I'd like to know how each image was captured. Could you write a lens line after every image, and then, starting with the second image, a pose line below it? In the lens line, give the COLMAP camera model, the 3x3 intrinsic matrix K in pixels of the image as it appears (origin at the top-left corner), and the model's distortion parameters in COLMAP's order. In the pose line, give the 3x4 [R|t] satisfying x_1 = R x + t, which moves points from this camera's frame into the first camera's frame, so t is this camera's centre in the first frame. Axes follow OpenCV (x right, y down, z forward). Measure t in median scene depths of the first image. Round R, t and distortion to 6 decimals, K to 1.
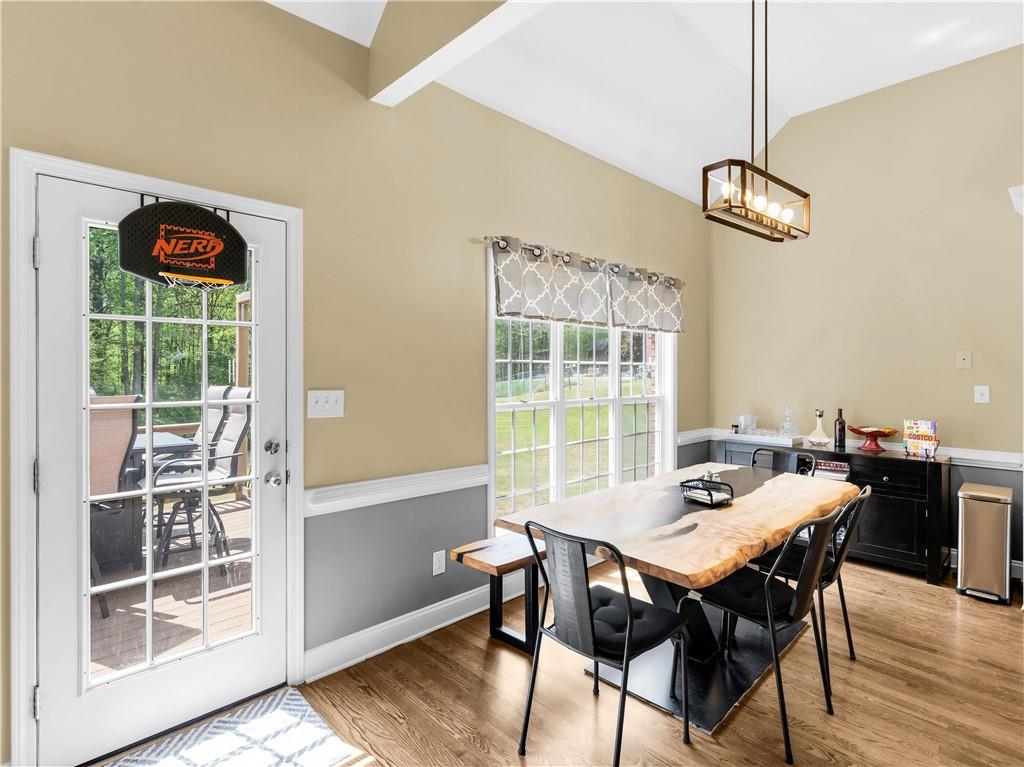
lens RADIAL K [[530.6, 0, 511.2], [0, 530.6, 374.7], [0, 0, 1]] dist [0.000533, 0.000497]
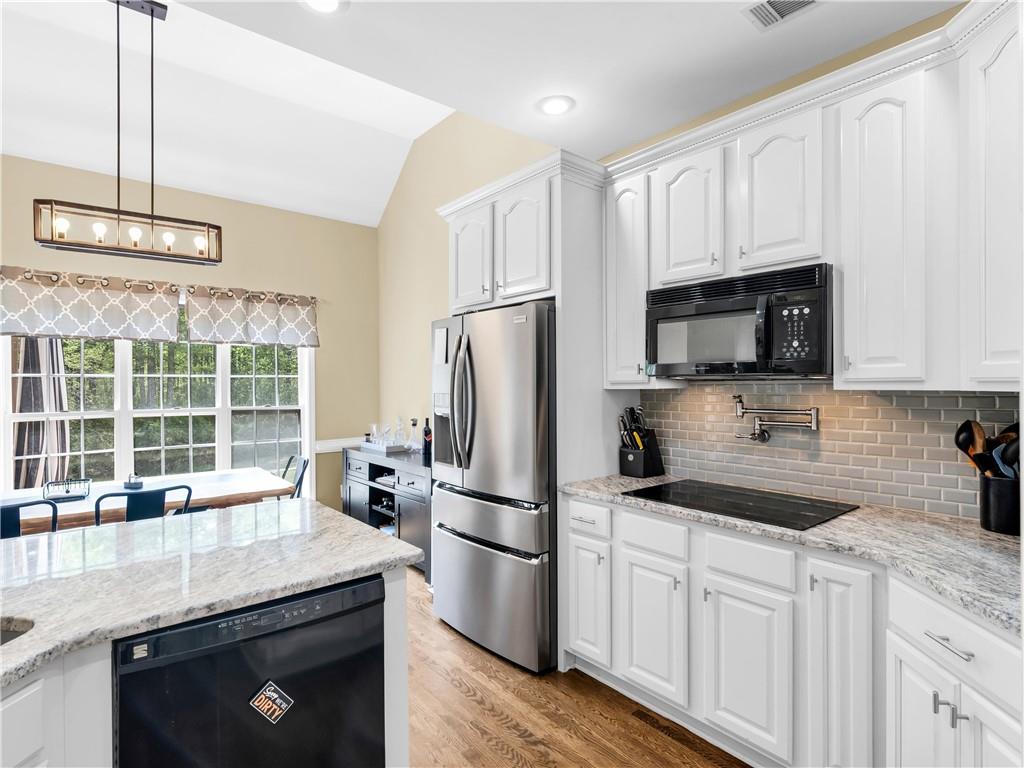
lens RADIAL K [[539.8, 0, 512.0], [0, 539.8, 384.0], [0, 0, 1]] dist [0.002150, 0.000427]
pose [[0.996434, -0.003155, -0.084315, 1.195092], [0.002650, 0.999978, -0.006103, 0.004997], [0.084332, 0.005857, 0.996420, -0.068917]]
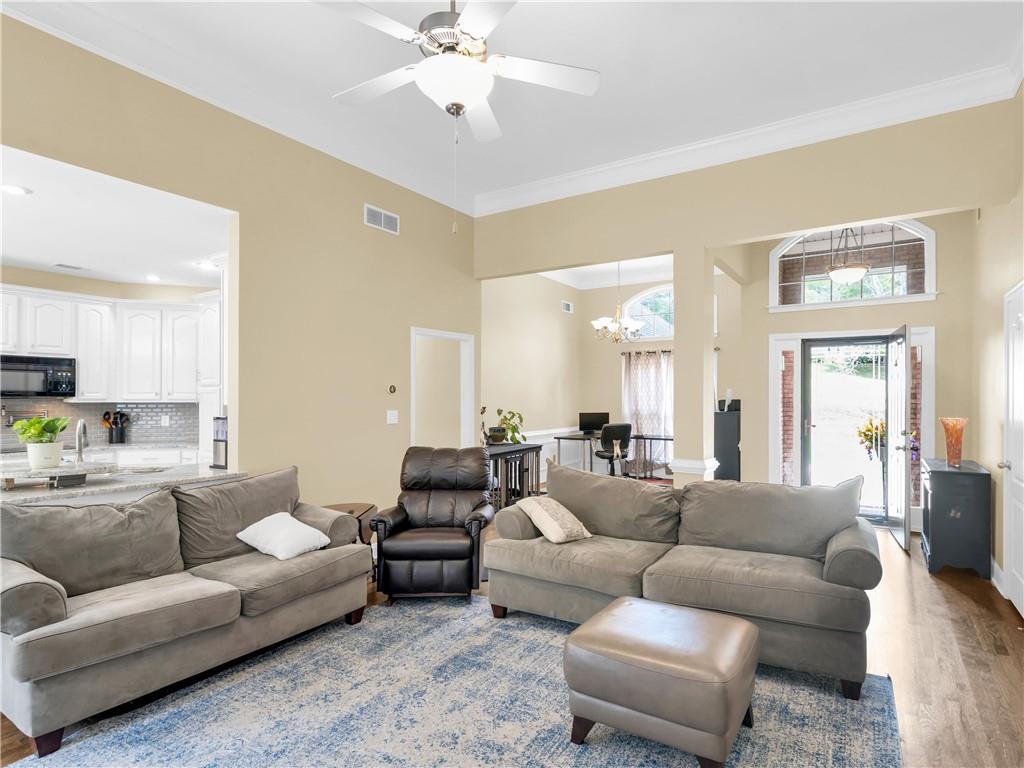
lens RADIAL K [[530.0, 0, 568.4], [0, 530.0, 402.1], [0, 0, 1]] dist [0.003404, 0.001197]
pose [[-0.273360, -0.007436, 0.961883, -0.672241], [0.003560, 0.999955, 0.008743, -0.002121], [-0.961905, 0.005815, -0.273321, -0.517896]]
